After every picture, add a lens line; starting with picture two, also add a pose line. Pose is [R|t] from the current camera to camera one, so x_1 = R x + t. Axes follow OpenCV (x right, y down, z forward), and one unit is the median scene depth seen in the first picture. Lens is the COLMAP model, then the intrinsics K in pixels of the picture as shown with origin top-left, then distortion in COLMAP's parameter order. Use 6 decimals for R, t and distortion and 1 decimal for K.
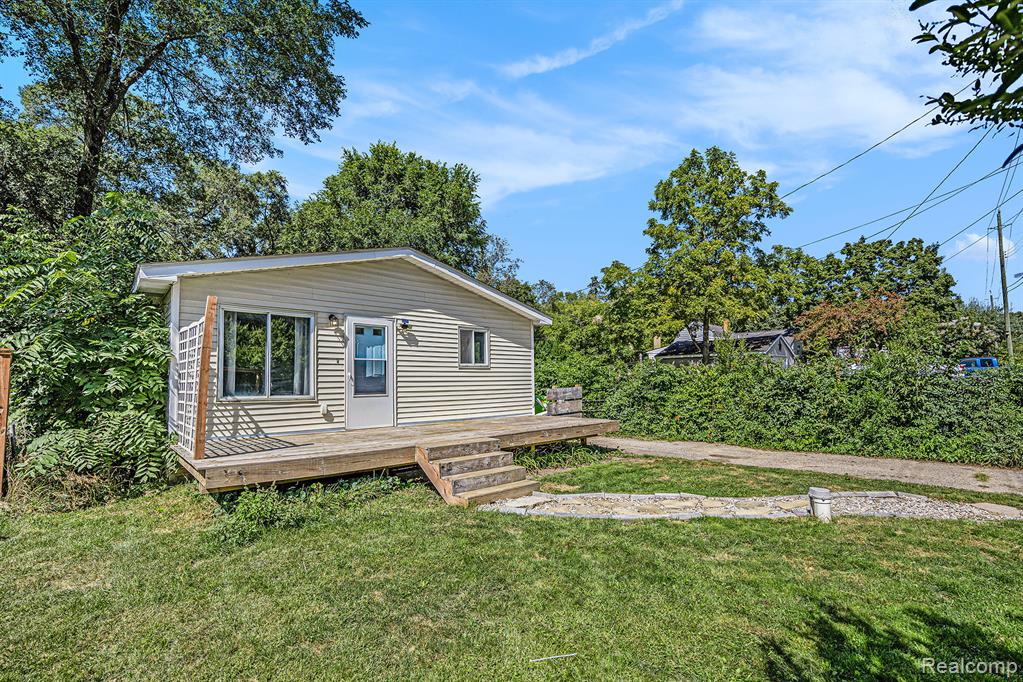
lens RADIAL K [[470.3, 0, 511.5], [0, 470.3, 341.0], [0, 0, 1]] dist [-0.038355, 0.000499]
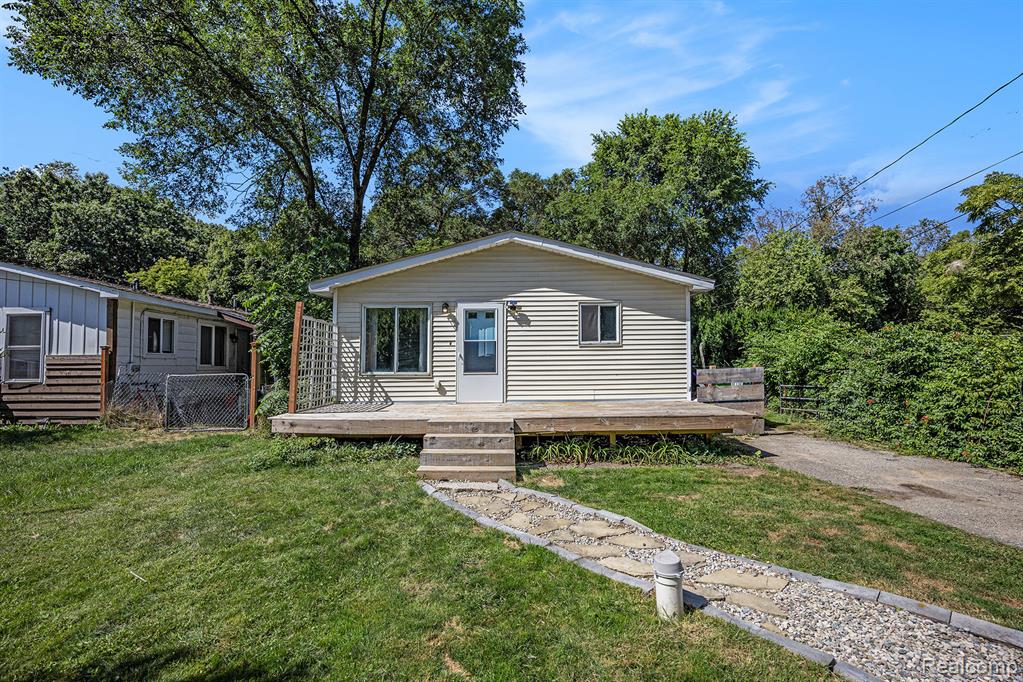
lens RADIAL K [[470.3, 0, 511.5], [0, 470.3, 341.0], [0, 0, 1]] dist [-0.038355, 0.000499]
pose [[0.717090, -0.027837, -0.696425, 0.528139], [0.060324, 0.997931, 0.022226, 0.020410], [0.694365, -0.057949, 0.717286, 0.262561]]
